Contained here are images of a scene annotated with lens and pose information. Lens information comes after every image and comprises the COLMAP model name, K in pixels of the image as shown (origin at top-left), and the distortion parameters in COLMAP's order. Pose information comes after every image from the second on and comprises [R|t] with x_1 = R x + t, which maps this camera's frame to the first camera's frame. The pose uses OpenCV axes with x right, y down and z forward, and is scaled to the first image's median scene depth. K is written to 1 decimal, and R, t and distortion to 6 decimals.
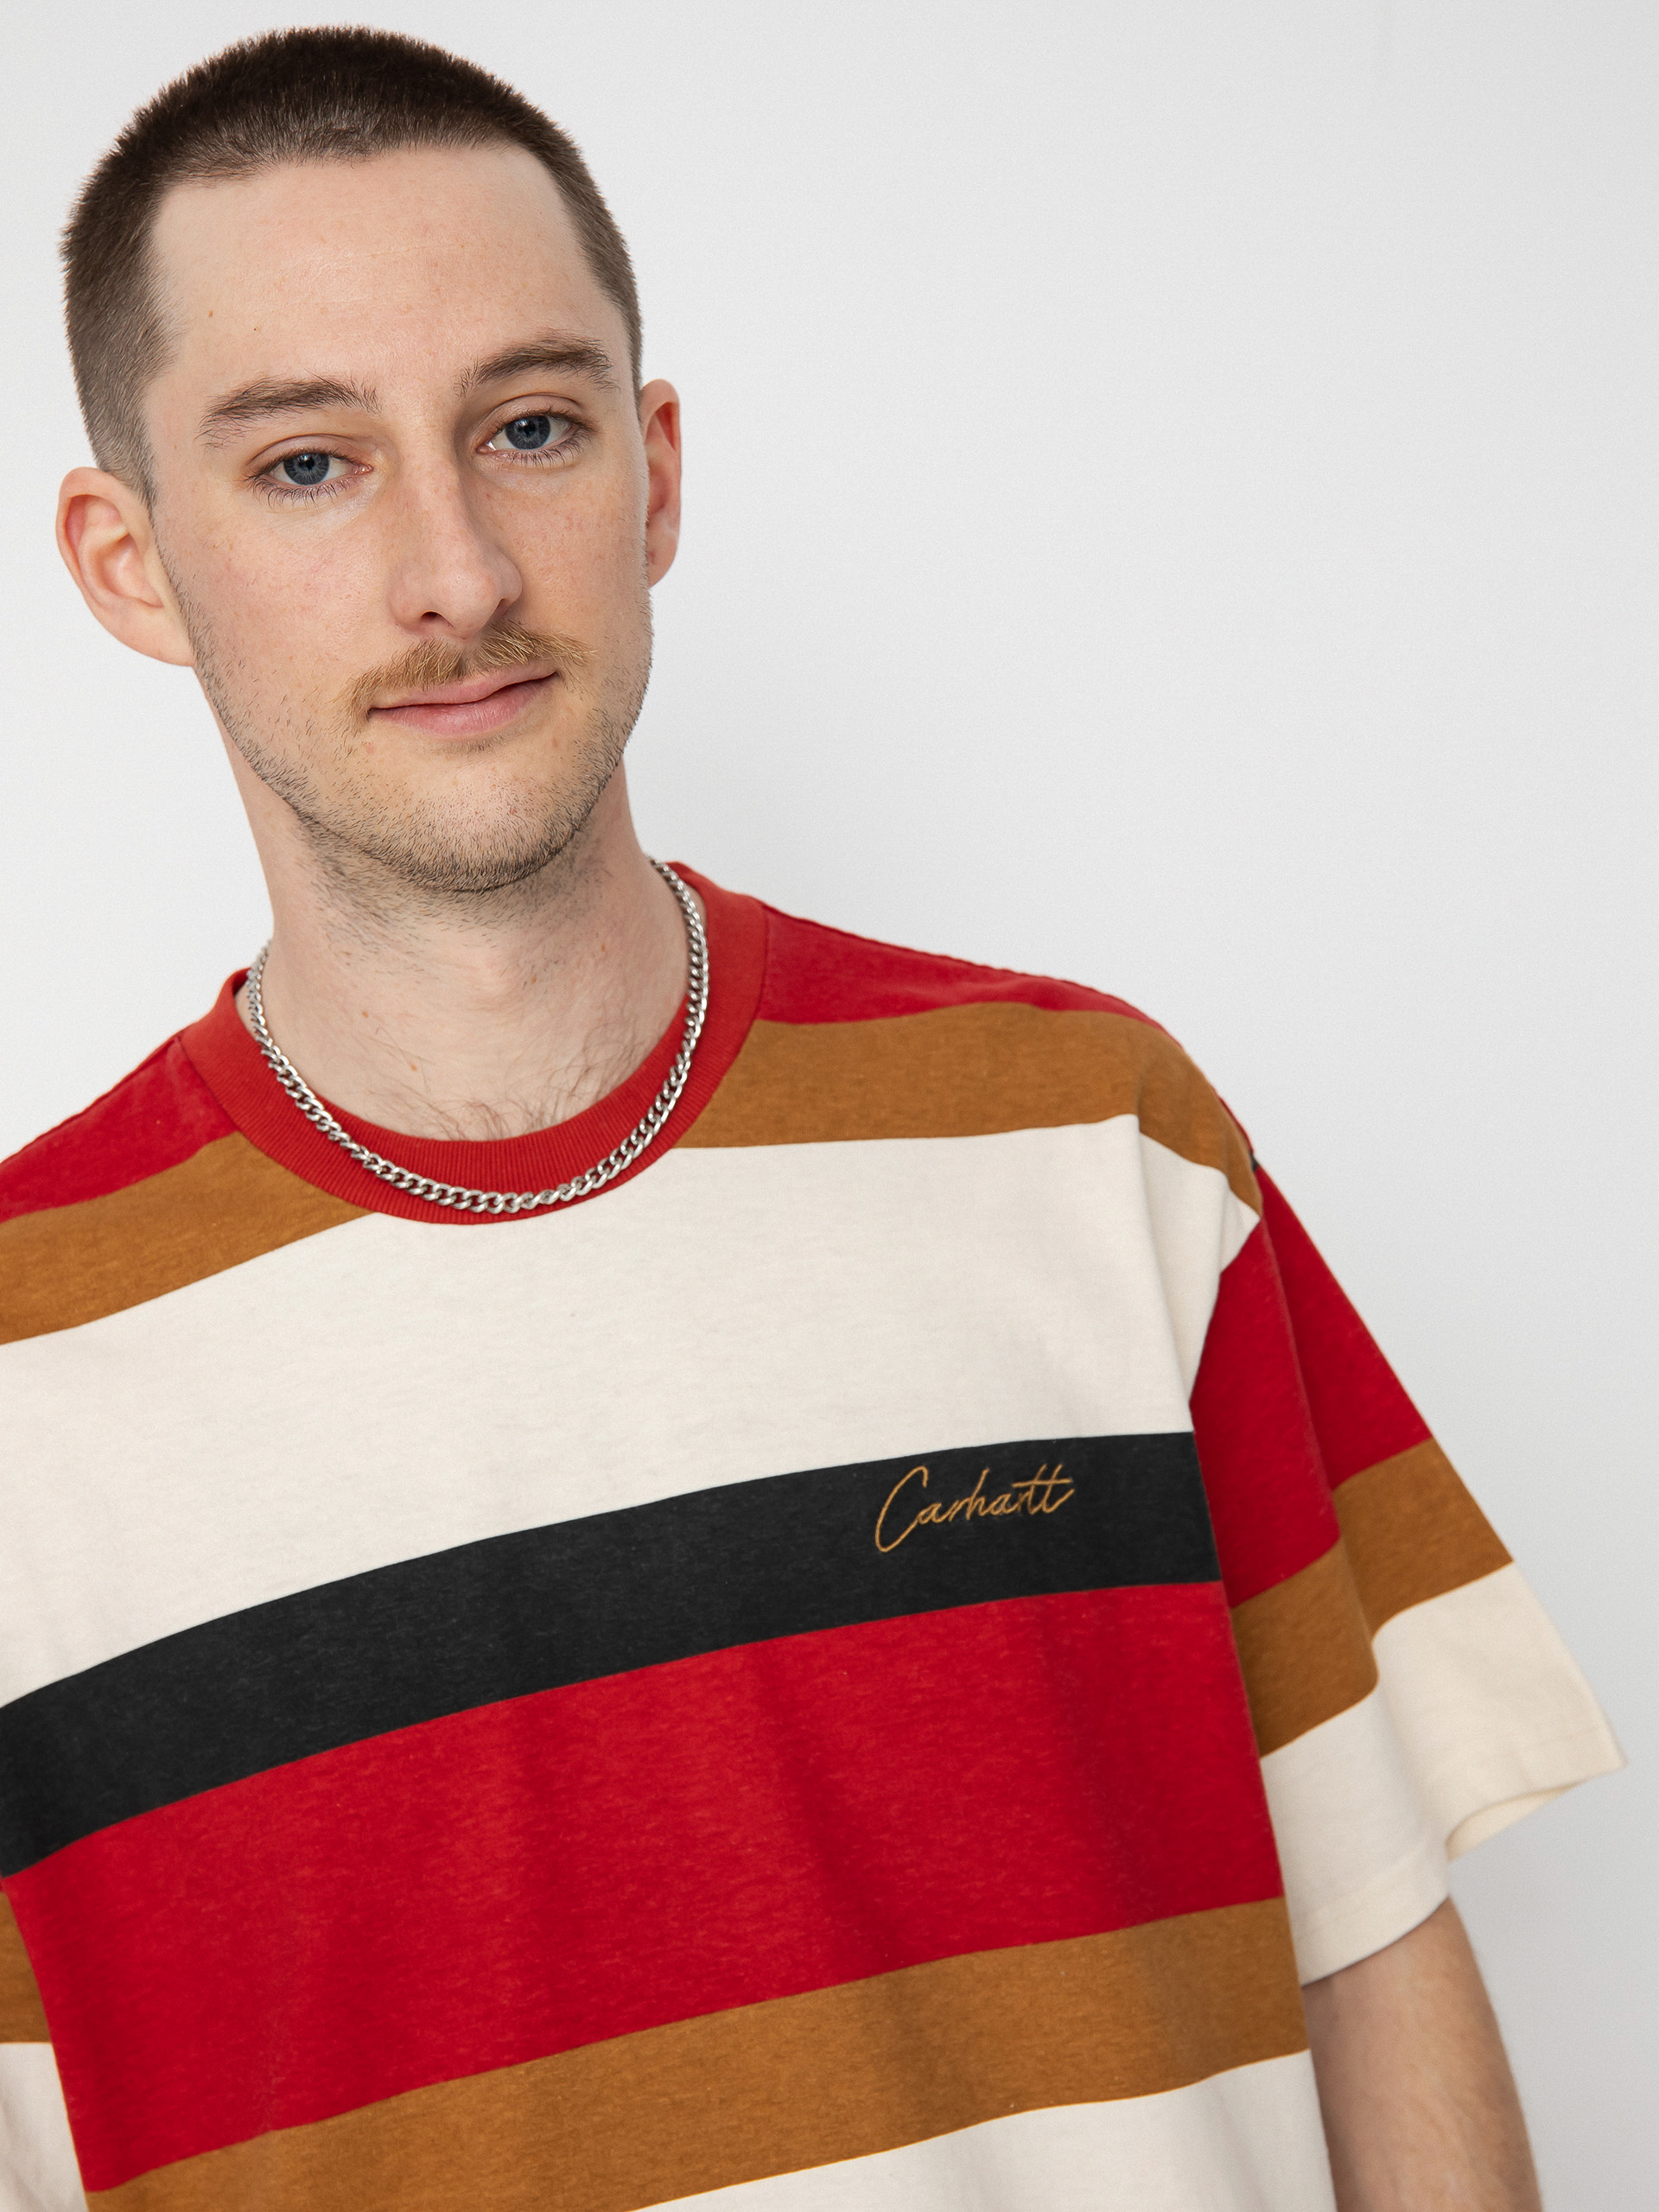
lens RADIAL K [[4325.8, 0, 829.5], [0, 4325.8, 1106.0], [0, 0, 1]] dist [0.215855, 0.395028]
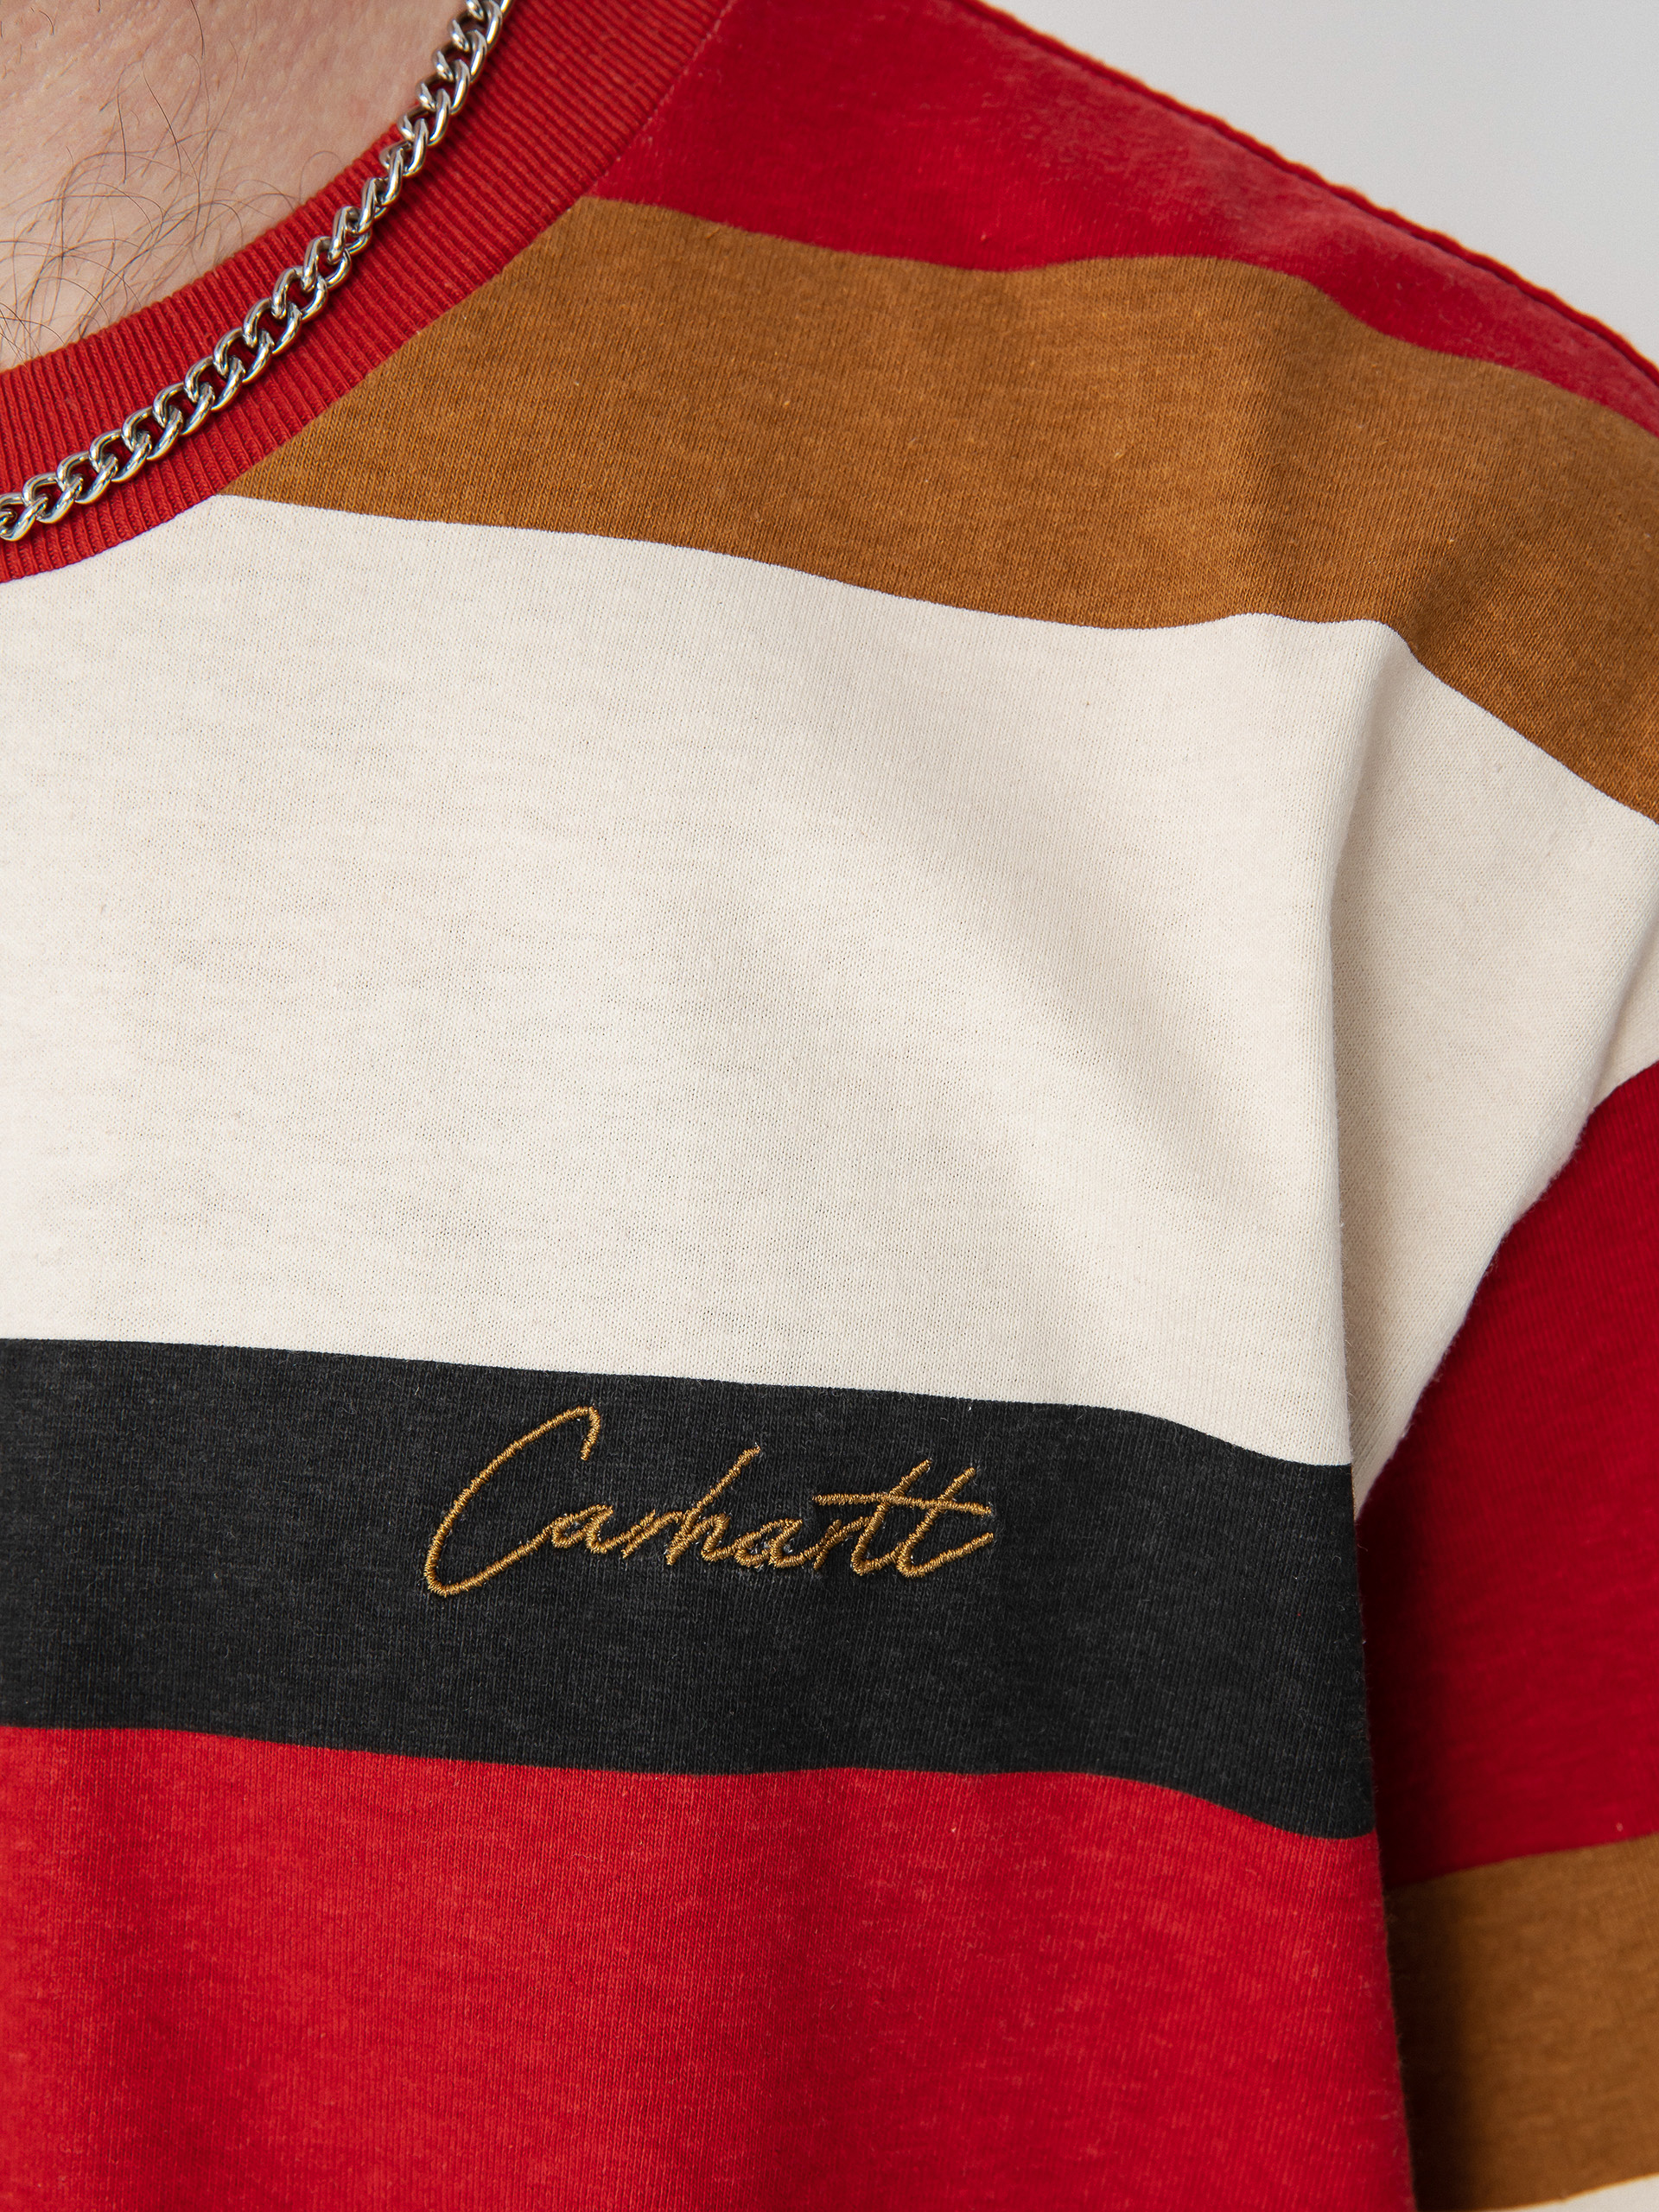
lens RADIAL K [[4325.8, 0, 829.5], [0, 4325.8, 1106.0], [0, 0, 1]] dist [0.215855, 0.395028]
pose [[0.921004, 0.230769, -0.313841, 0.162459], [-0.159176, 0.958259, 0.237494, -0.042359], [0.355547, -0.168777, 0.919293, 0.651689]]
